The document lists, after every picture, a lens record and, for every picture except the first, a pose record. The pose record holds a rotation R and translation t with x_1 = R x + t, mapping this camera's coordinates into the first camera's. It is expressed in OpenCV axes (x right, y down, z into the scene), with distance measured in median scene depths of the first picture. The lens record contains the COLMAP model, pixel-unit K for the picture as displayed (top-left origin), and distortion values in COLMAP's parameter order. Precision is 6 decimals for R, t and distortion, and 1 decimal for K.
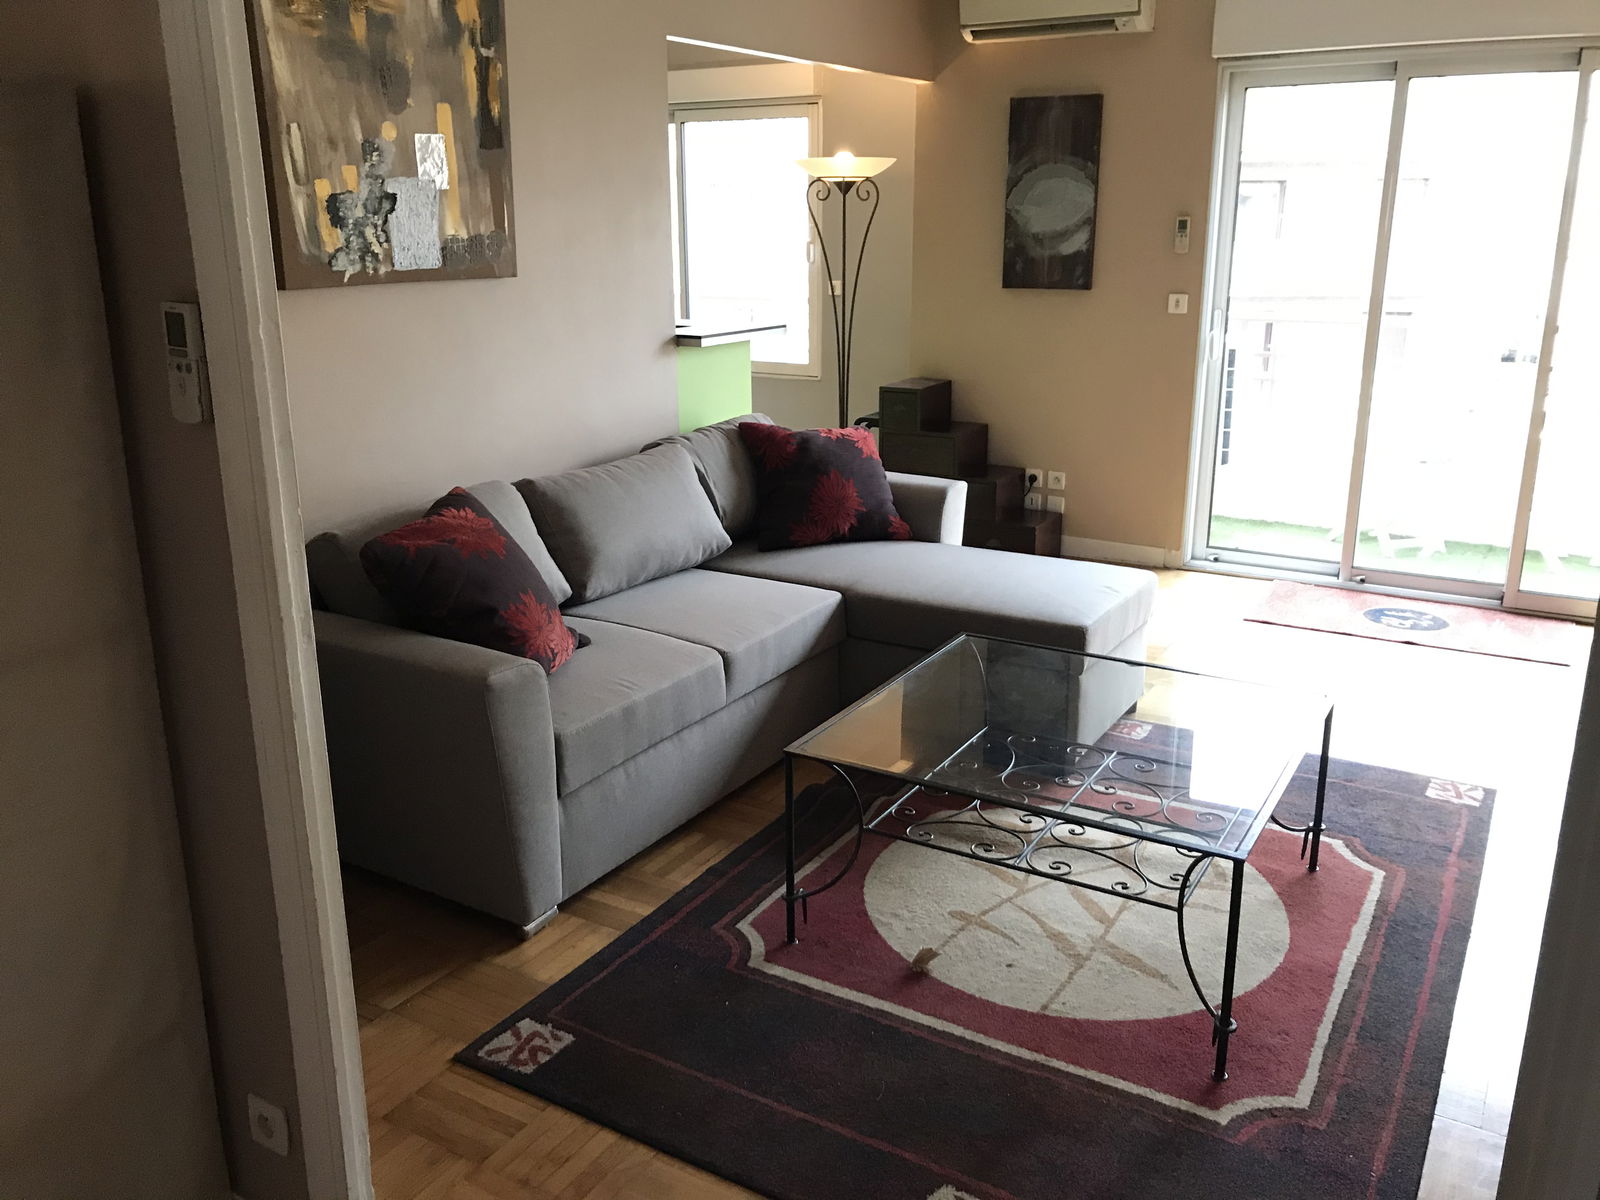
lens RADIAL K [[1312.2, 0, 801.6], [0, 1312.2, 601.3], [0, 0, 1]] dist [-0.005569, 0.001254]
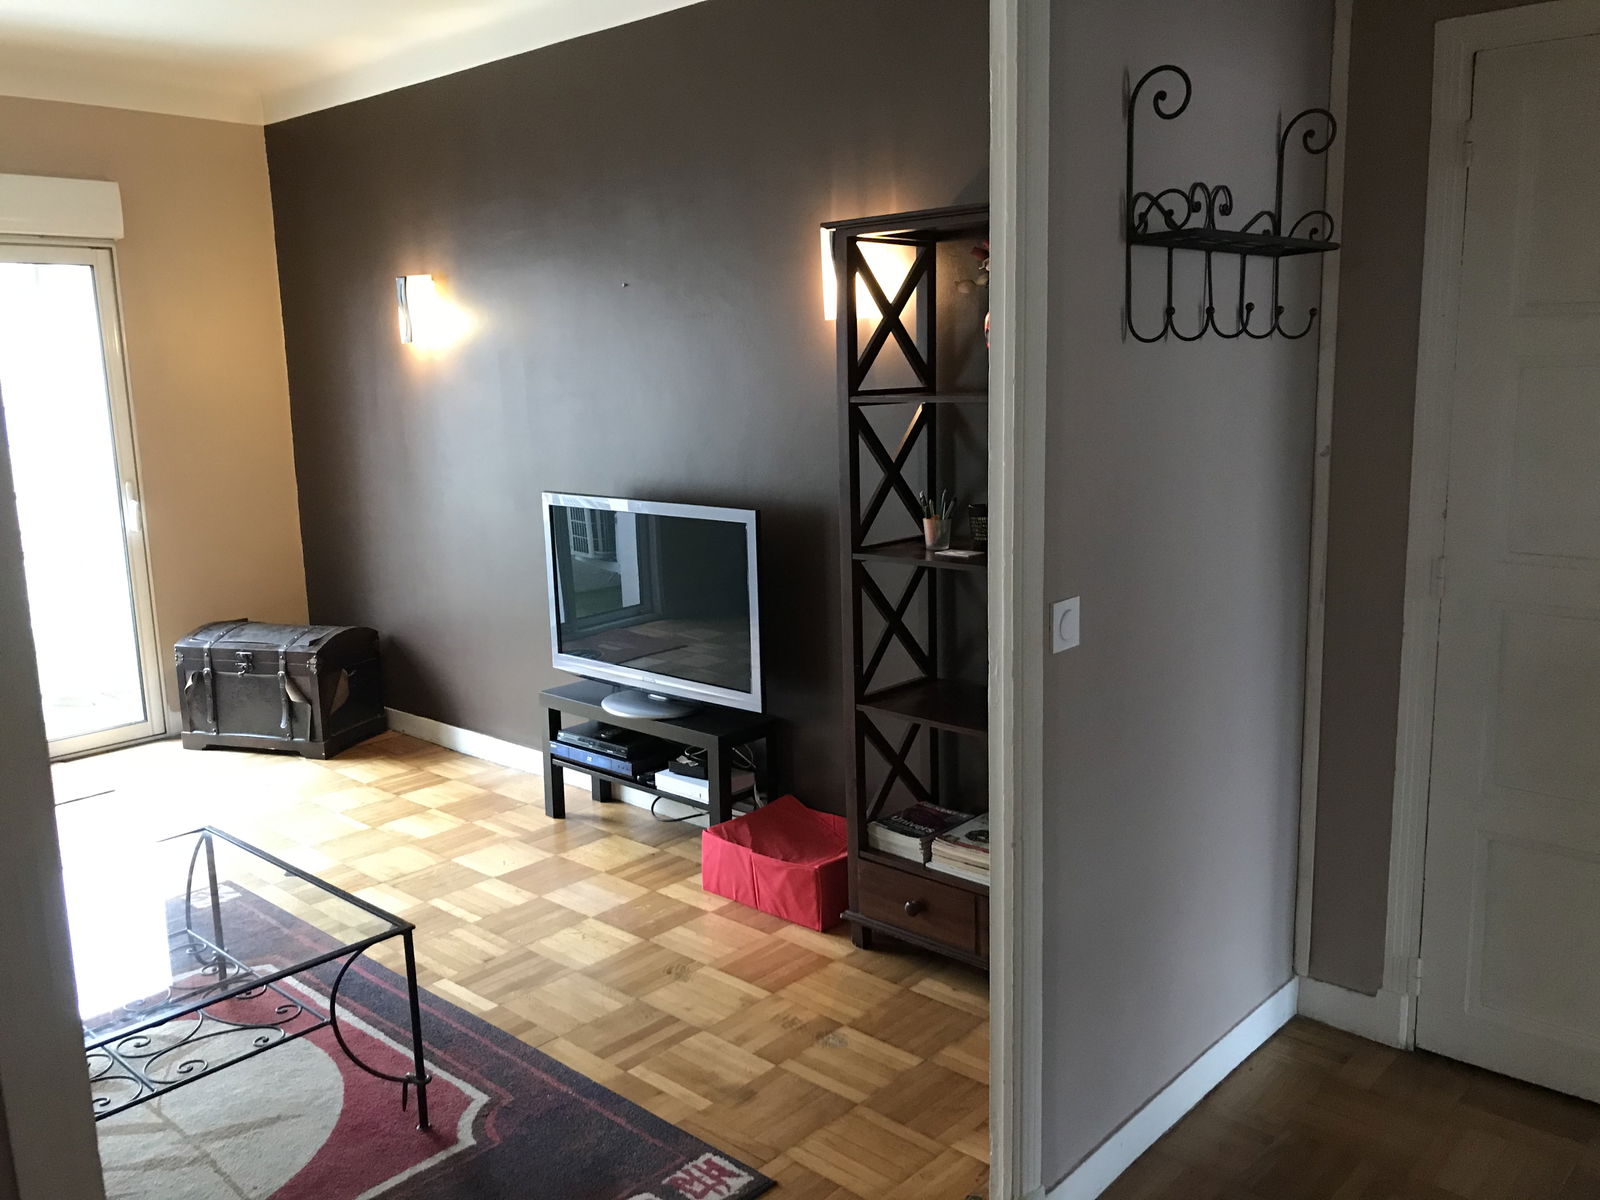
lens RADIAL K [[1312.2, 0, 802.1], [0, 1312.2, 594.8], [0, 0, 1]] dist [-0.005569, 0.001254]
pose [[0.194838, -0.177231, 0.964690, -0.644847], [0.304690, 0.945817, 0.112226, -0.102302], [-0.932310, 0.272066, 0.238282, 0.312028]]
